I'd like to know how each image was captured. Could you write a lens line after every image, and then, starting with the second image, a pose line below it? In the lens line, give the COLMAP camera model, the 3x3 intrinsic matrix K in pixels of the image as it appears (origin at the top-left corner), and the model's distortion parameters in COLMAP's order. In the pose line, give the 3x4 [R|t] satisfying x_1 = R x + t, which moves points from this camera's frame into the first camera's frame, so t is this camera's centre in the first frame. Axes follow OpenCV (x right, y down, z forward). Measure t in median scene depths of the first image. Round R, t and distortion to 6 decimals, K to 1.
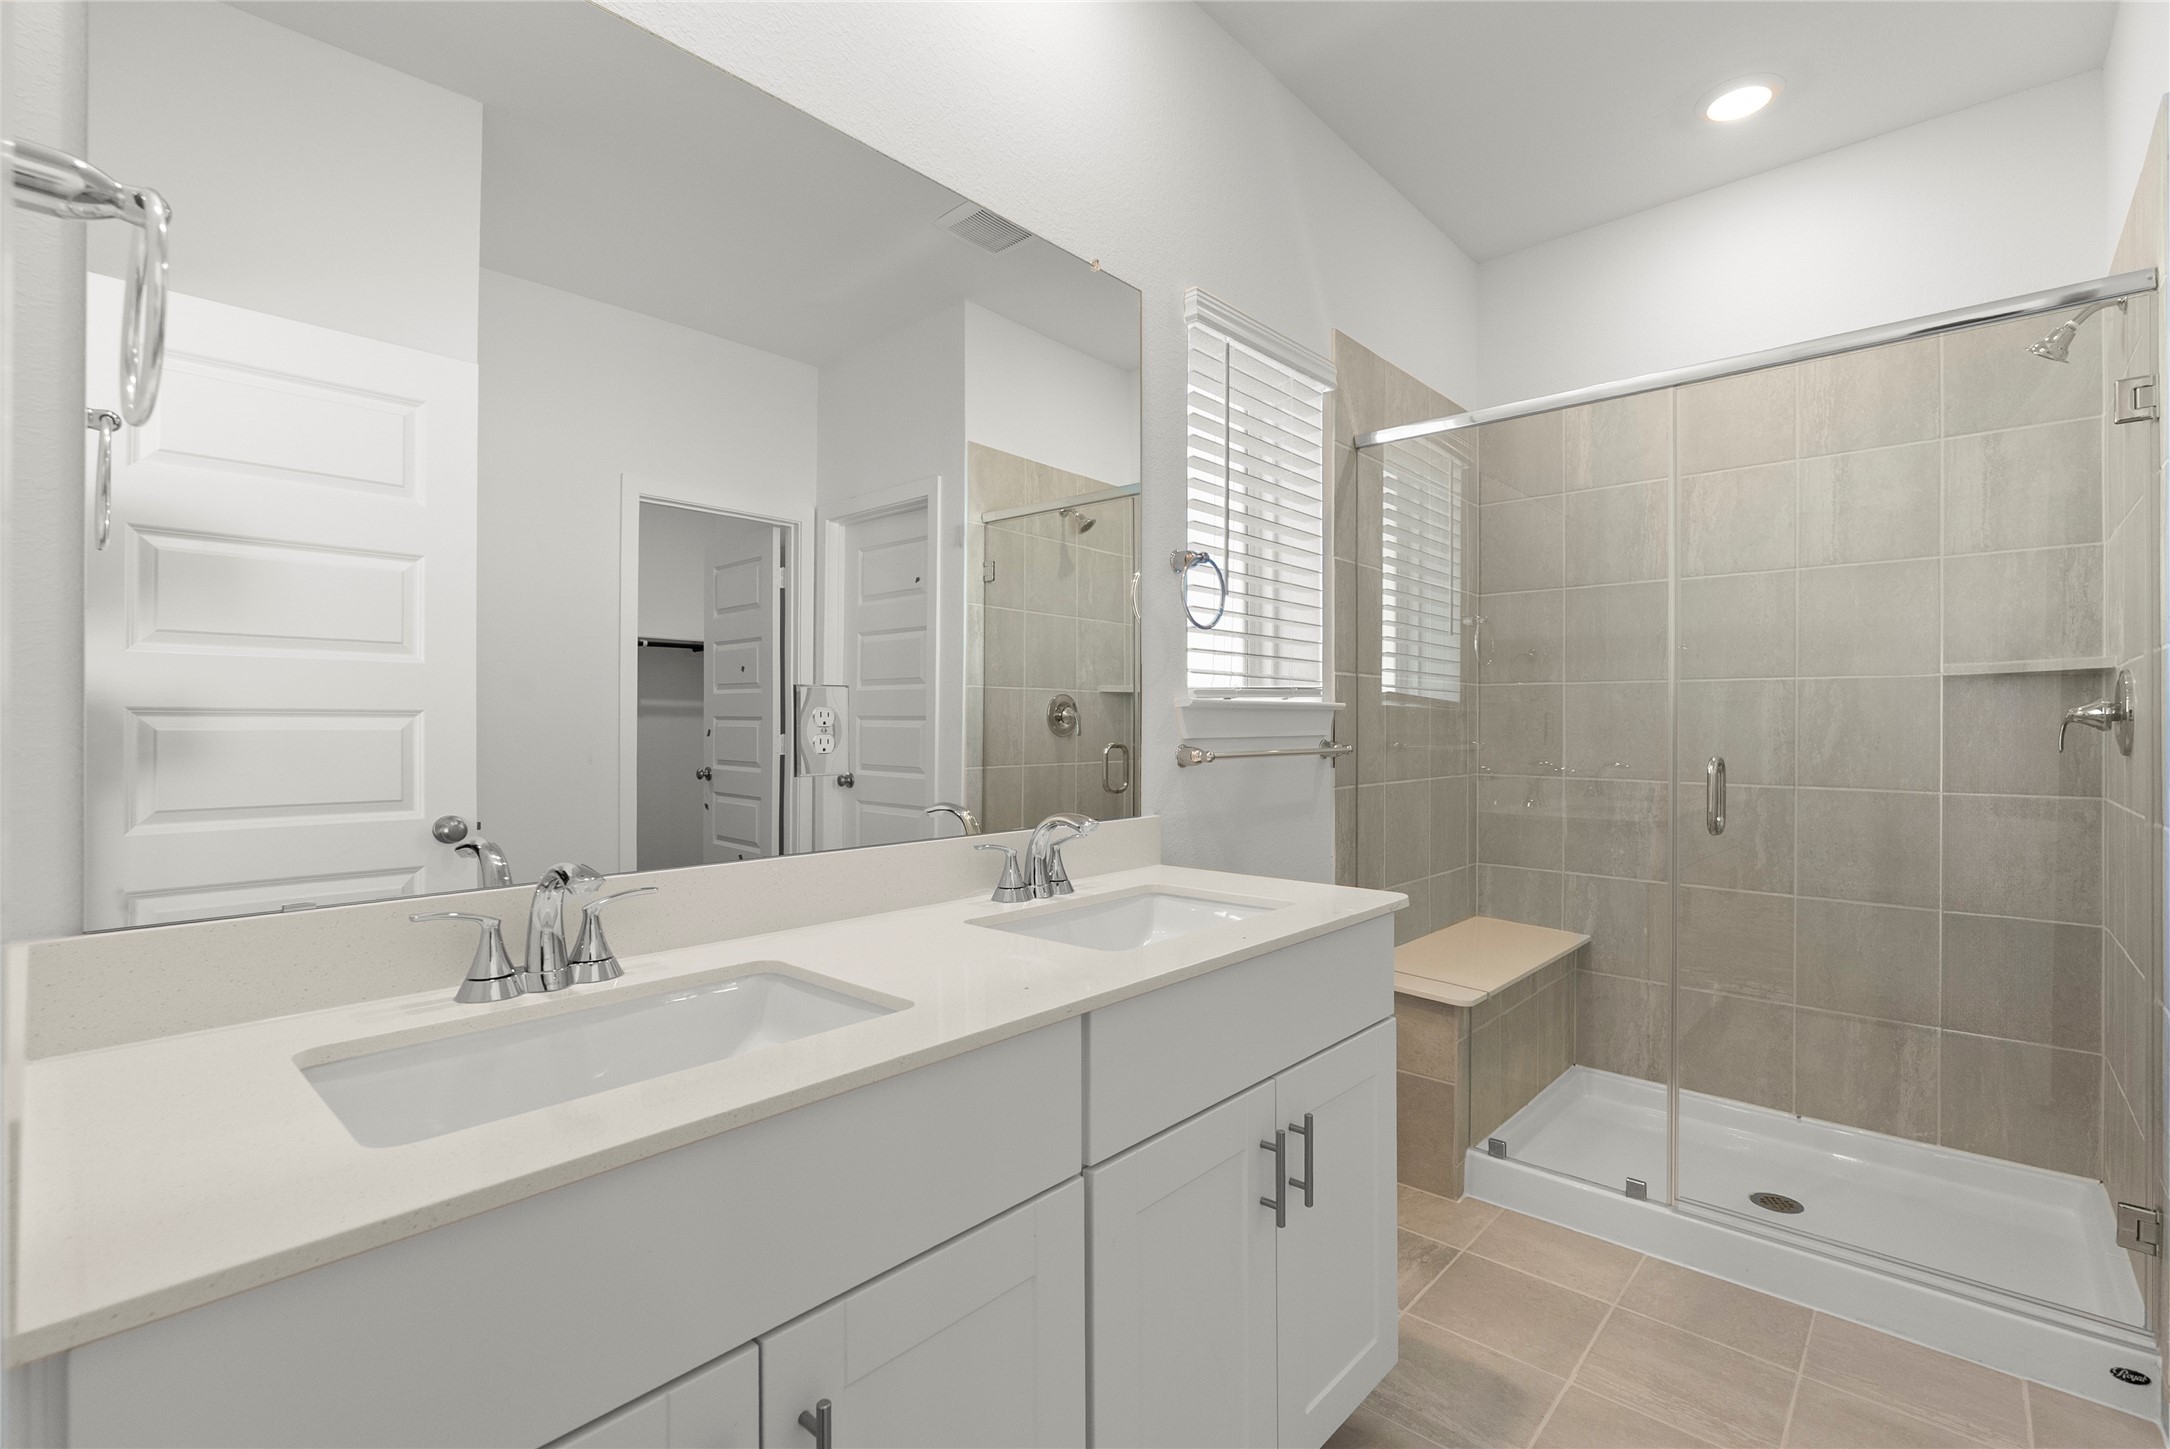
lens RADIAL K [[959.0, 0, 1082.4], [0, 959.0, 723.5], [0, 0, 1]] dist [-0.001861, 0.001442]
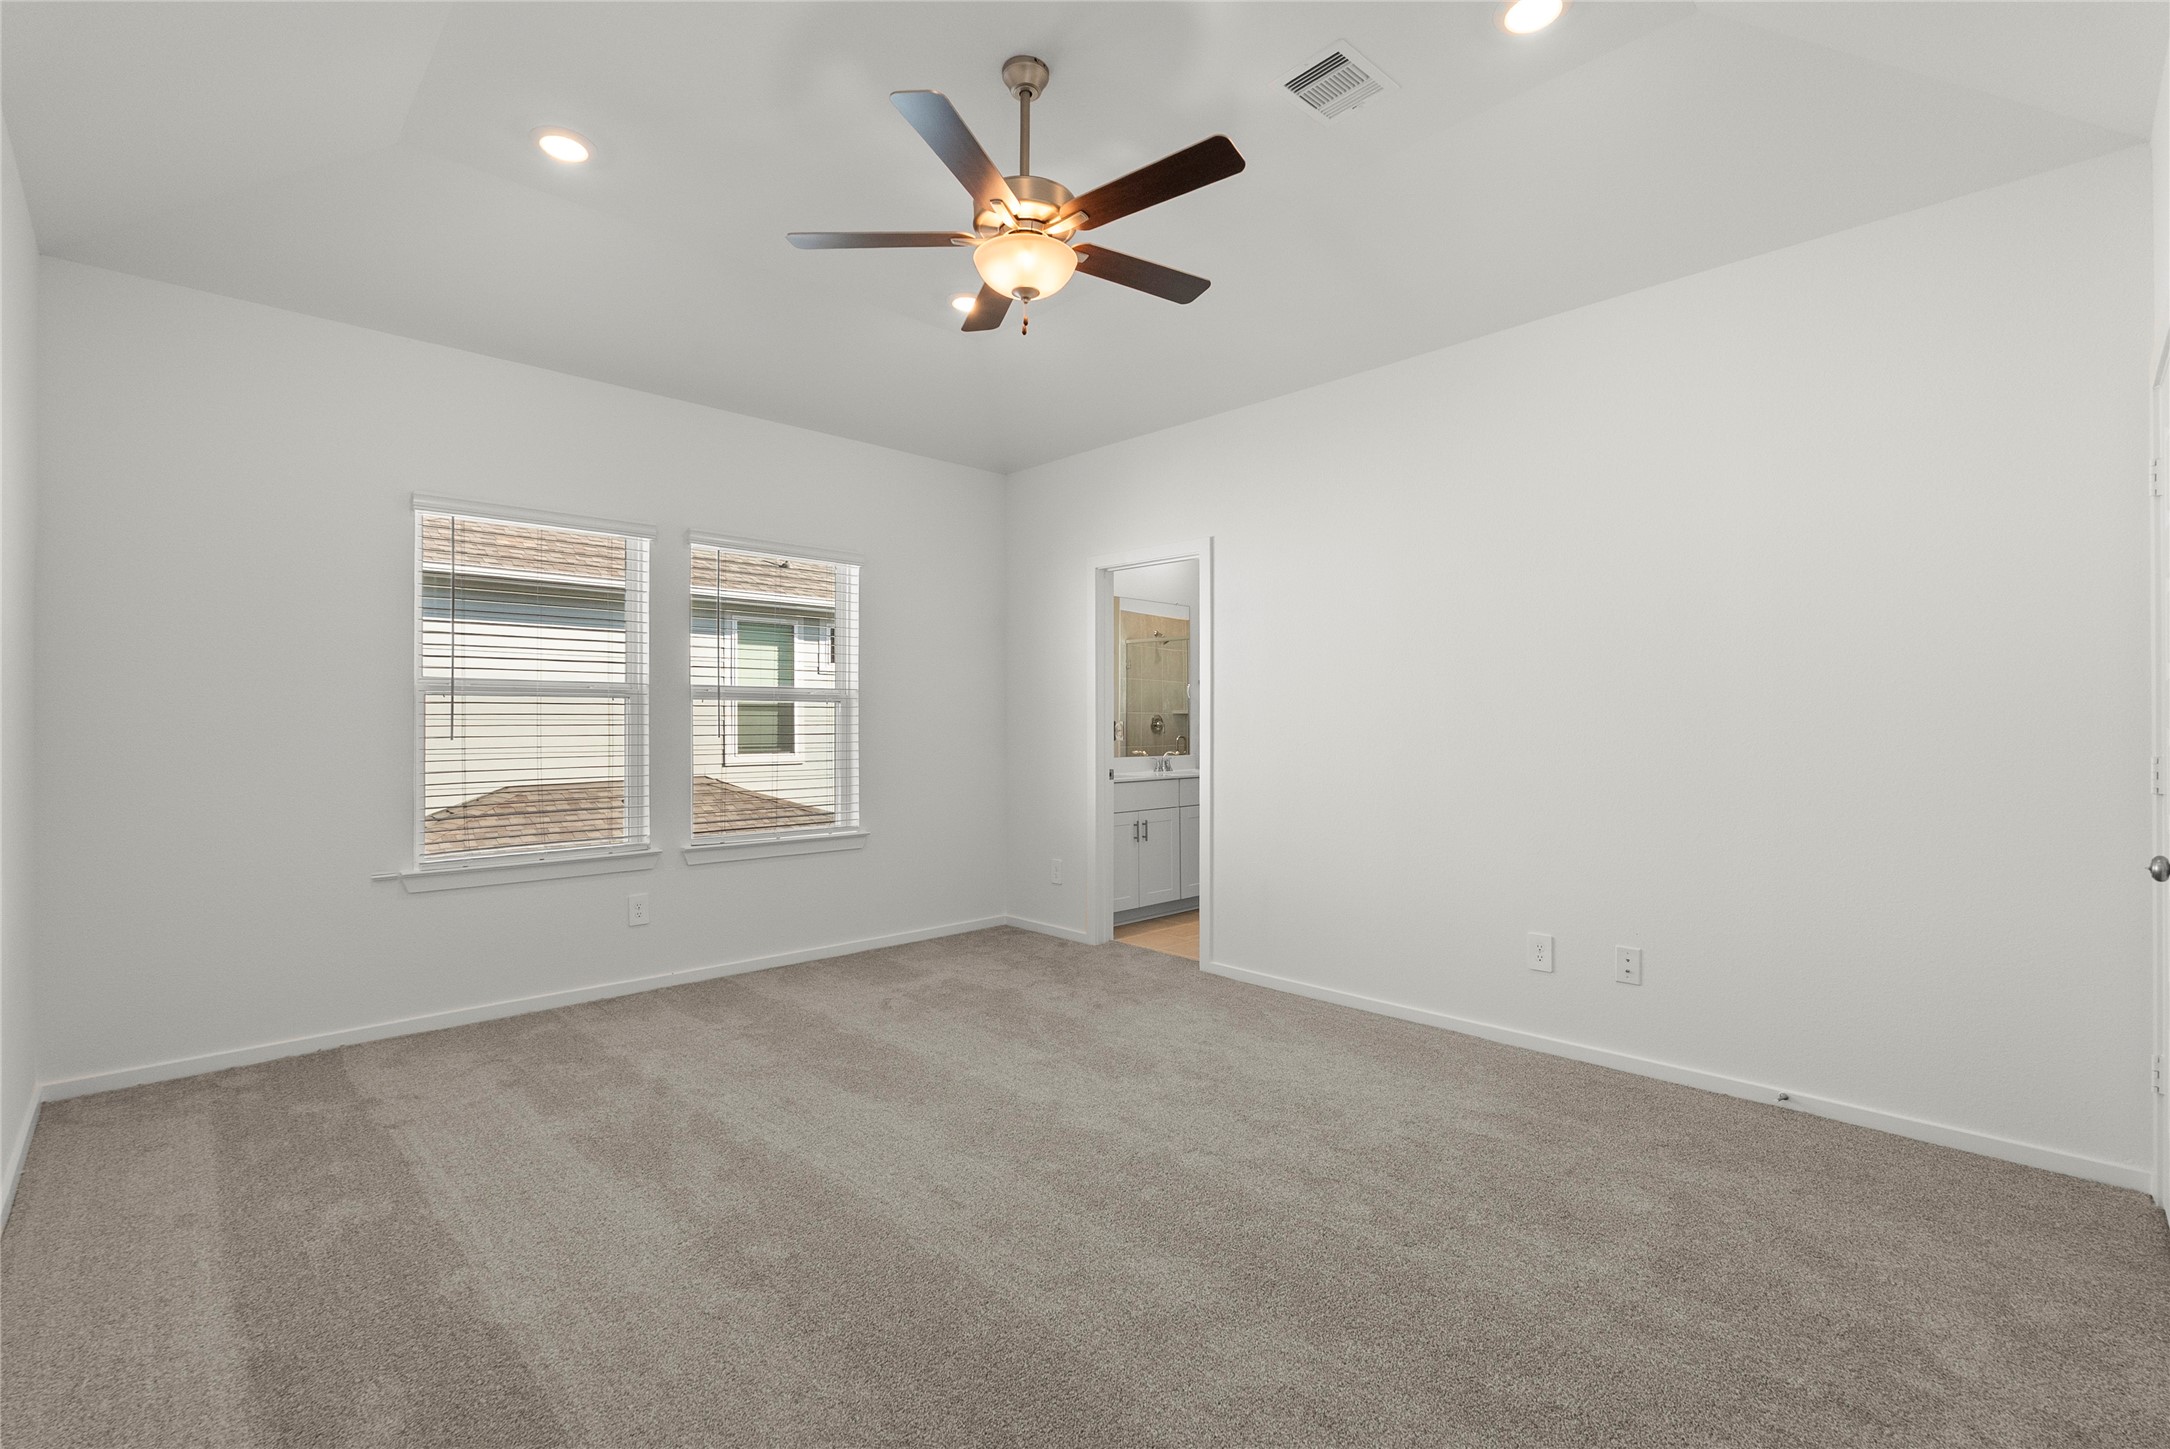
lens RADIAL K [[959.0, 0, 1085.5], [0, 959.0, 730.0], [0, 0, 1]] dist [-0.001861, 0.001442]
pose [[0.998875, 0.002526, -0.047360, -0.079746], [-0.002634, 0.999994, -0.002216, 0.010512], [0.047354, 0.002338, 0.998875, -1.263957]]
